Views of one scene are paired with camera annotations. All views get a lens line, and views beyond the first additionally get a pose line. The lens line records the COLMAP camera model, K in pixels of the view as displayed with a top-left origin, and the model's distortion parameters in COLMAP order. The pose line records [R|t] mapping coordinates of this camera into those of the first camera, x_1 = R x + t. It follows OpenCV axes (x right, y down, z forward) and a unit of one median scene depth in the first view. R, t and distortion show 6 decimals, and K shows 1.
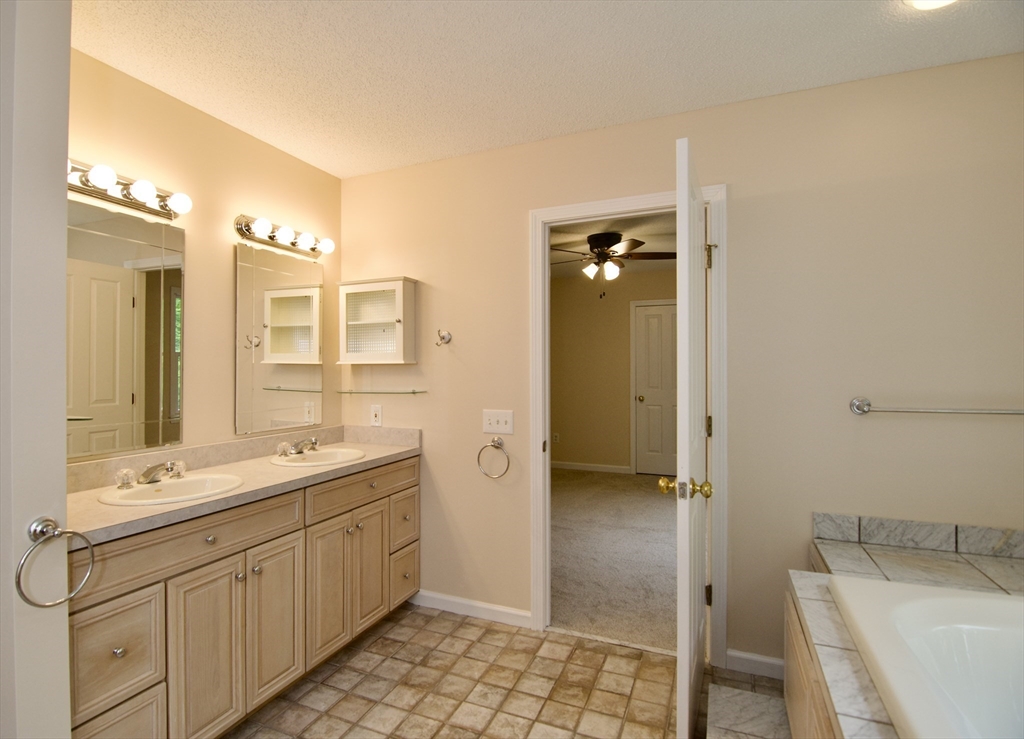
lens RADIAL K [[521.6, 0, 510.9], [0, 521.6, 363.9], [0, 0, 1]] dist [-0.007670, -0.003480]
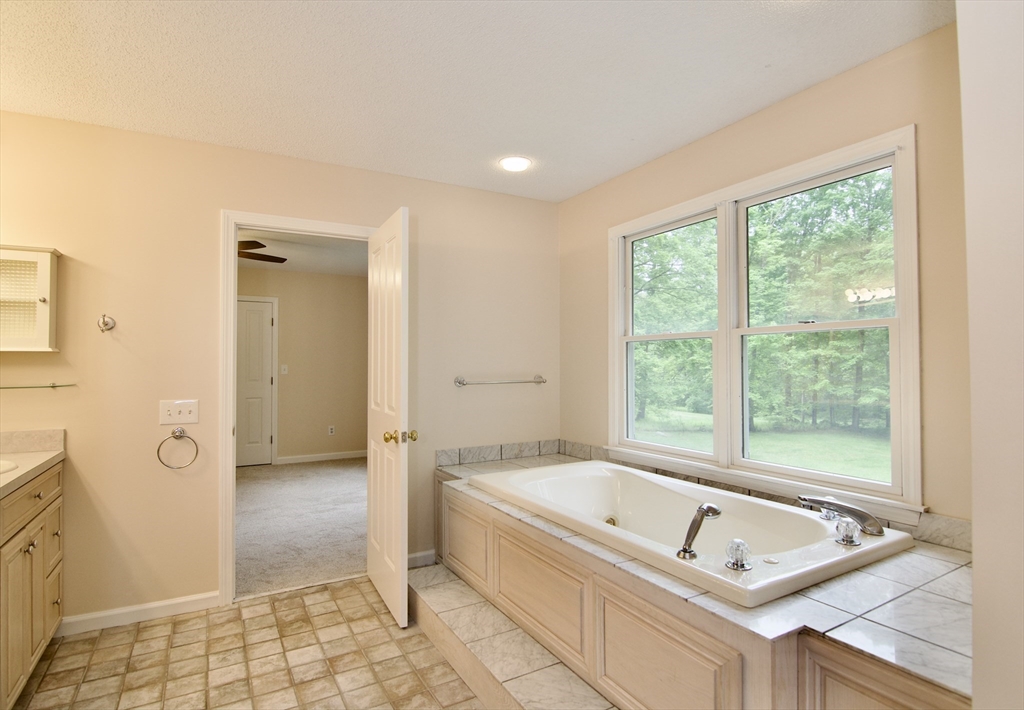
lens RADIAL K [[513.8, 0, 510.9], [0, 513.8, 358.2], [0, 0, 1]] dist [-0.001822, -0.002731]
pose [[0.607475, 0.005461, 0.794320, -0.450083], [-0.001592, 0.999983, -0.005657, 0.014432], [-0.794338, 0.002172, 0.607473, -0.101579]]
